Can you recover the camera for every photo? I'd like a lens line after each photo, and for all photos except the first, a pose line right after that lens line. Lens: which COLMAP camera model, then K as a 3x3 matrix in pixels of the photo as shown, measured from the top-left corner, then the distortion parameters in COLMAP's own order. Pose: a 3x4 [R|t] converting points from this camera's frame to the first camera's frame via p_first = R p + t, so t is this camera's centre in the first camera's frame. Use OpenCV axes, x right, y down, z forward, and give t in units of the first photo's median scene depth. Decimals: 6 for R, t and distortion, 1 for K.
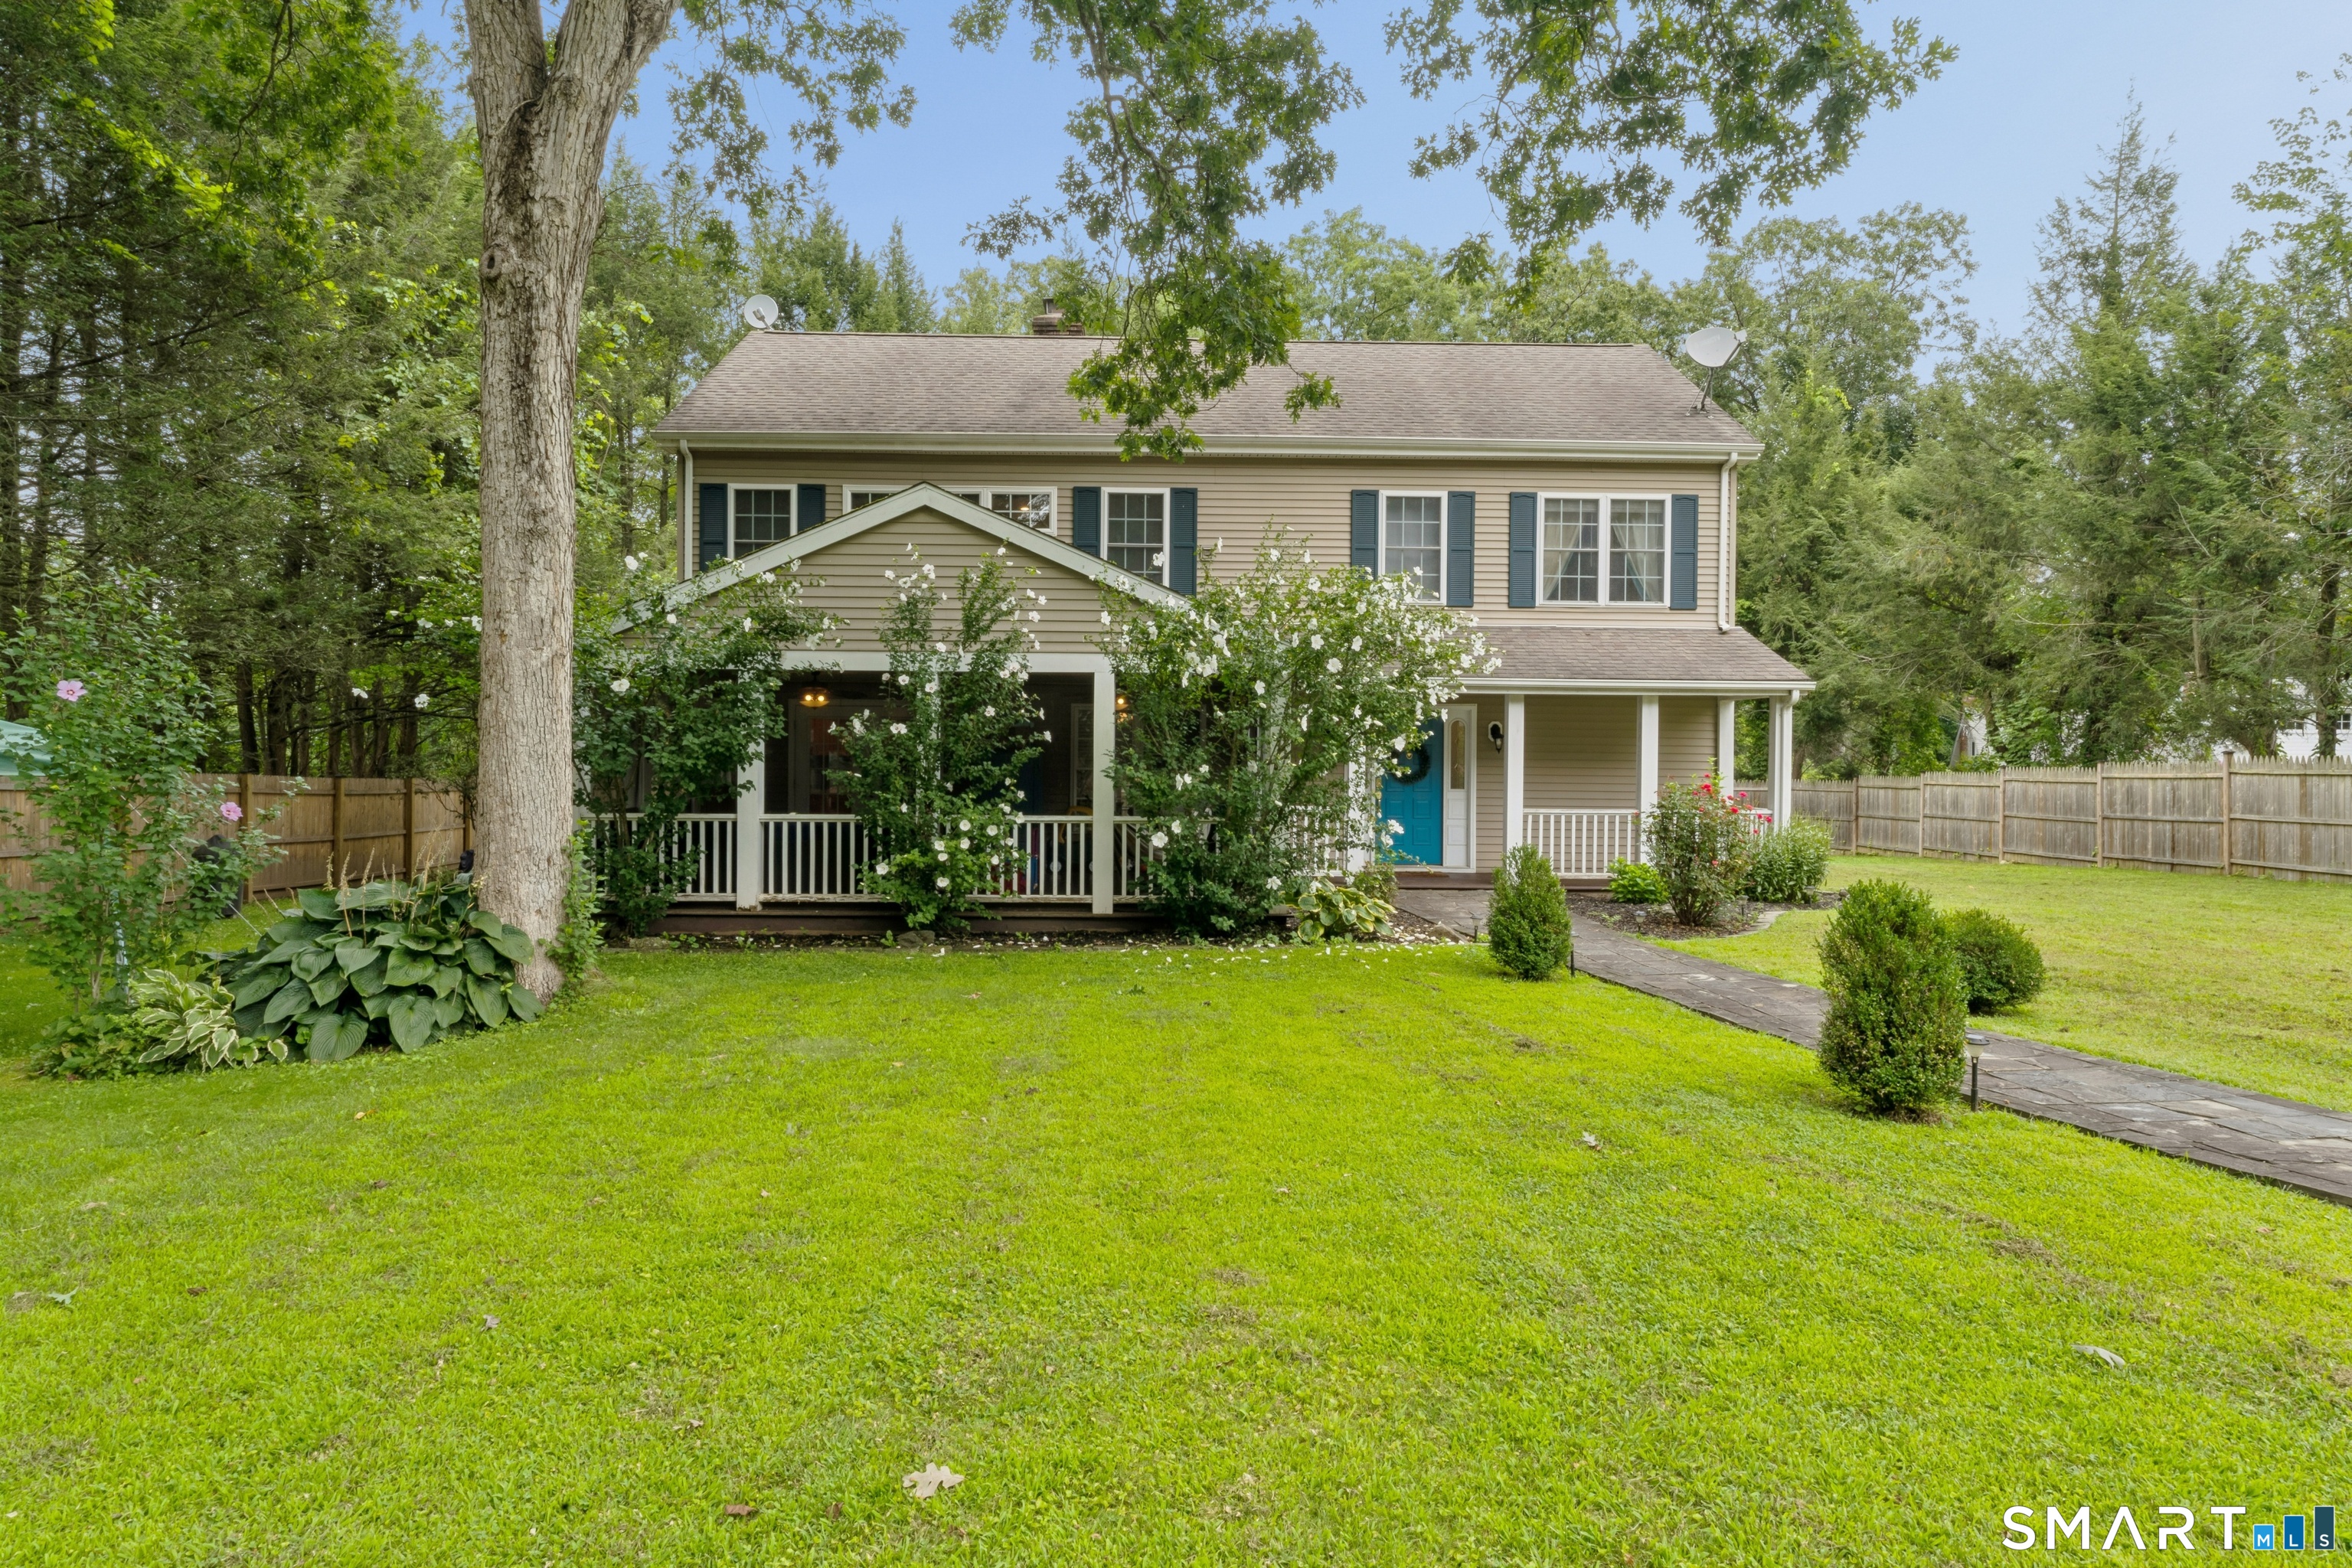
lens RADIAL K [[1045.6, 0, 1175.9], [0, 1045.6, 781.1], [0, 0, 1]] dist [-0.001116, -0.000025]
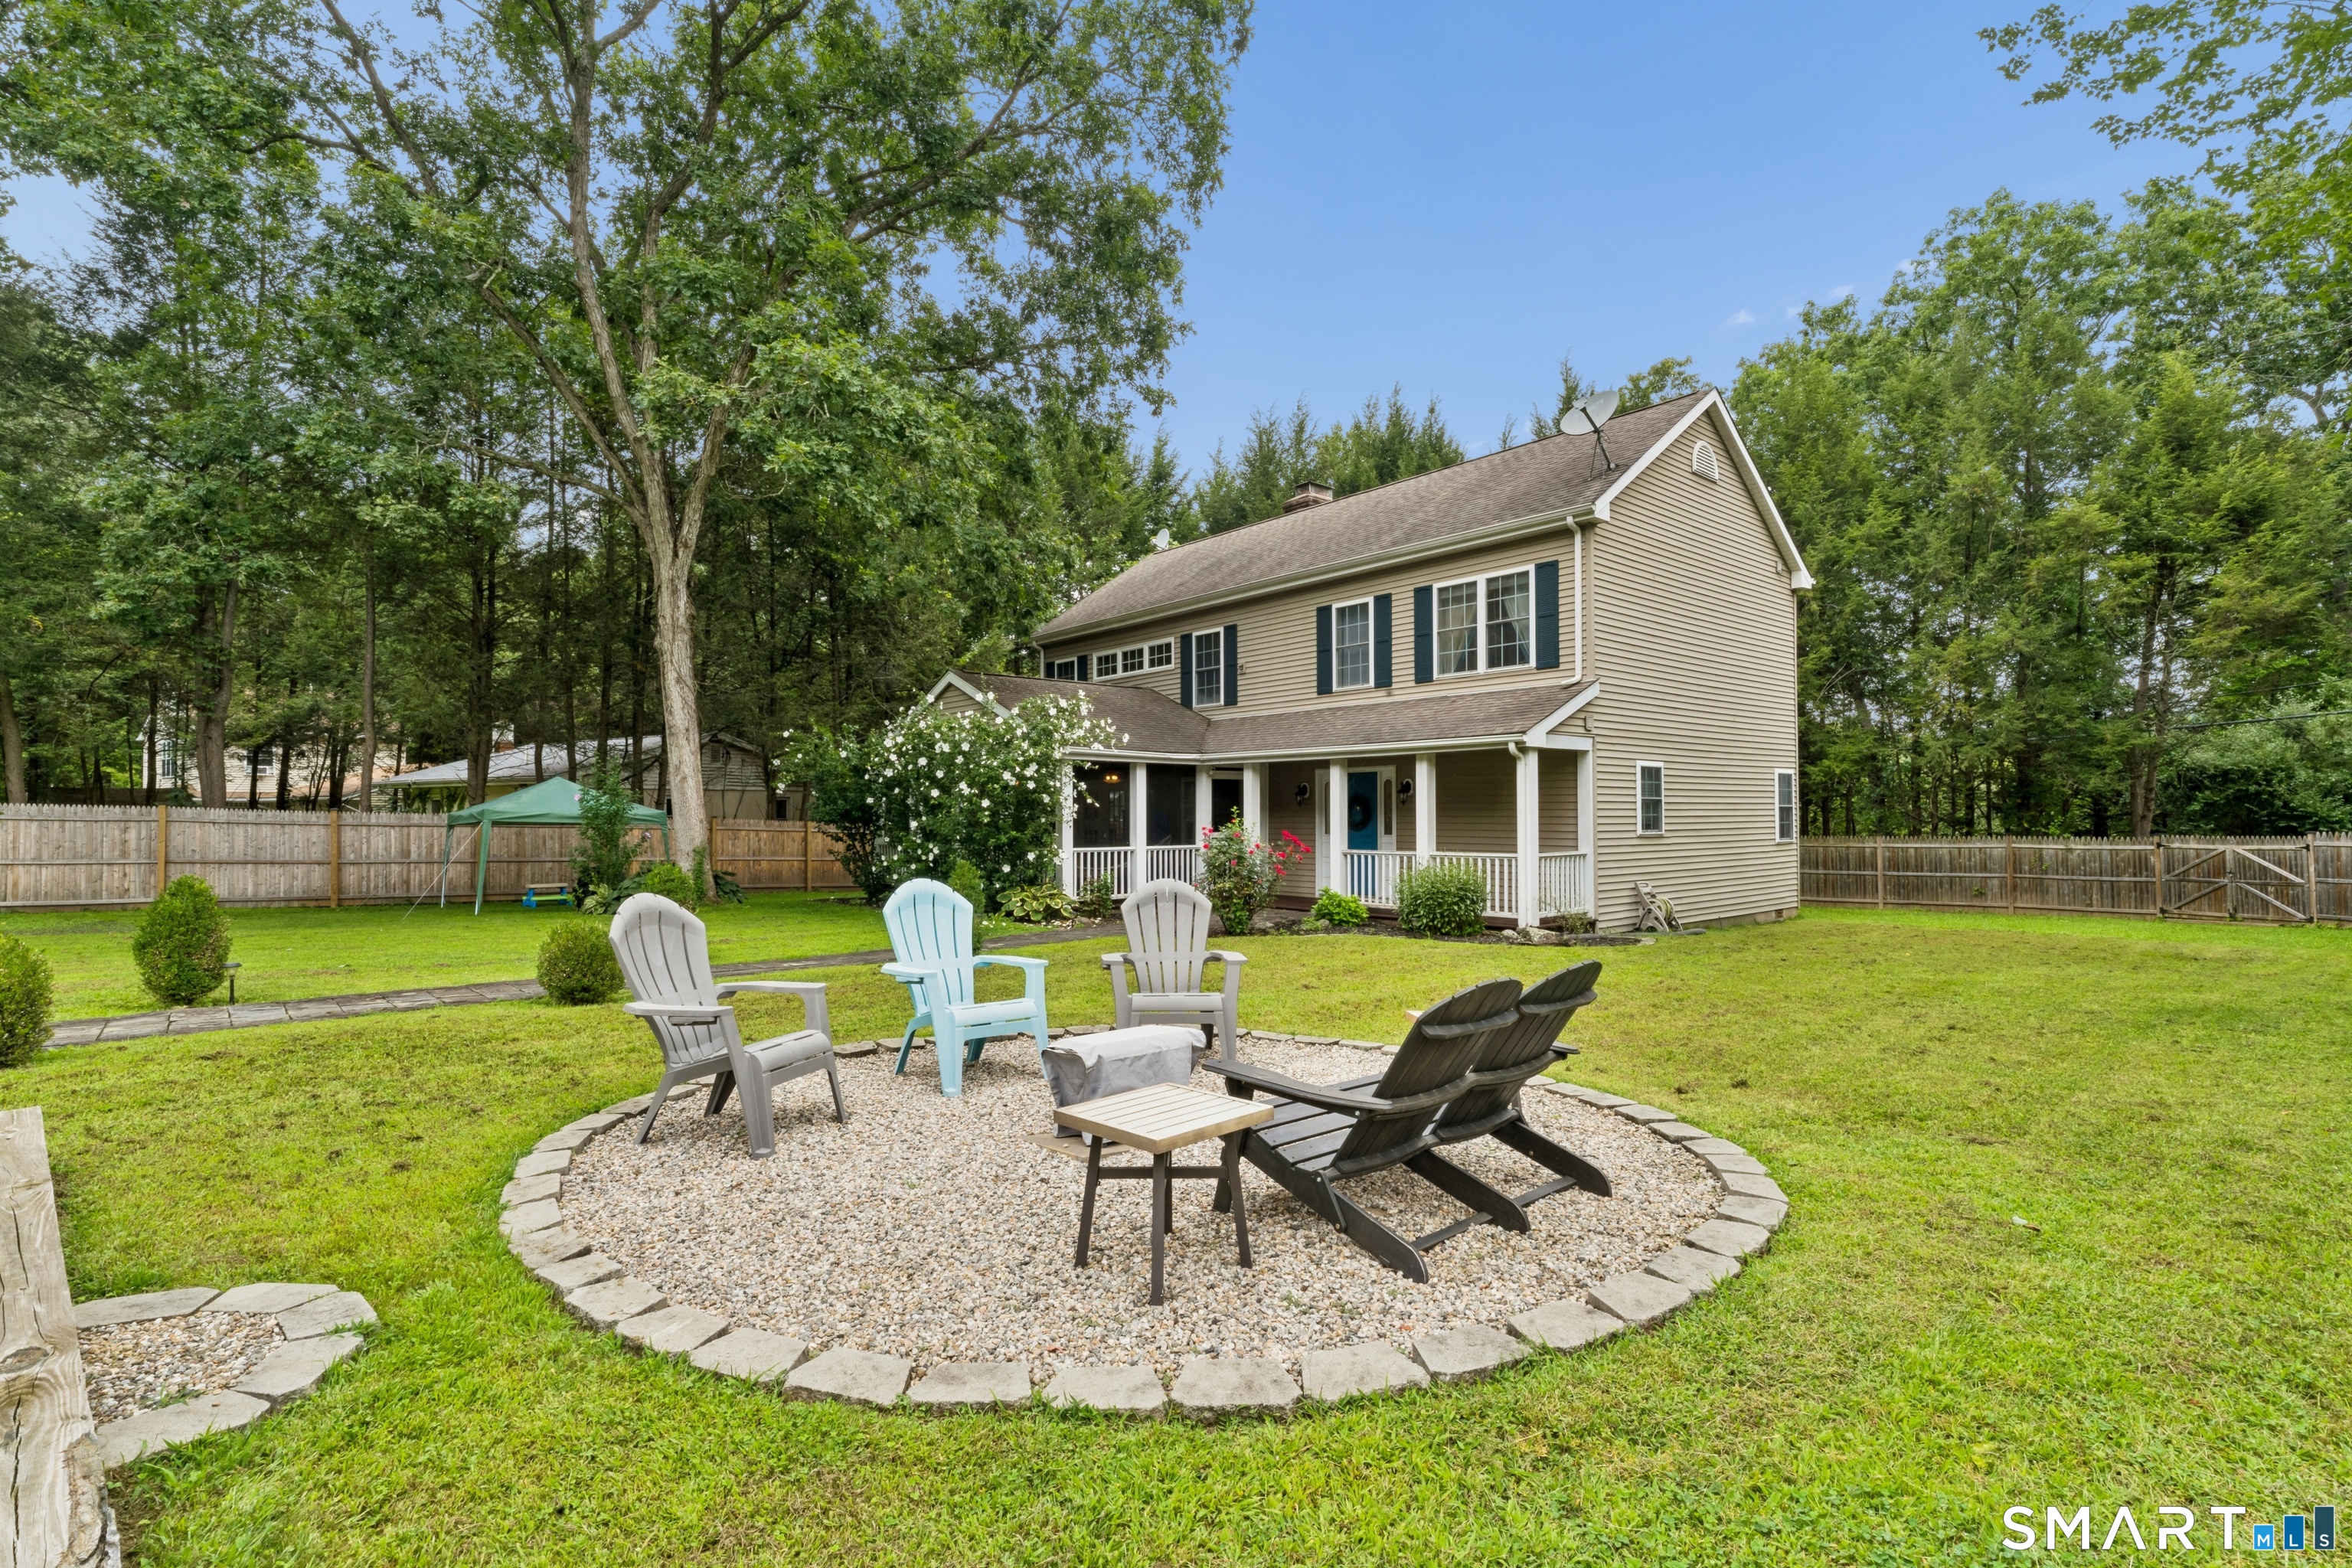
lens RADIAL K [[1083.0, 0, 1175.4], [0, 1083.0, 786.8], [0, 0, 1]] dist [-0.000352, -0.000071]
pose [[0.622833, -0.028777, -0.781826, 1.117763], [-0.008650, 0.999009, -0.043662, 0.009586], [0.782307, 0.033957, 0.621967, 0.014477]]
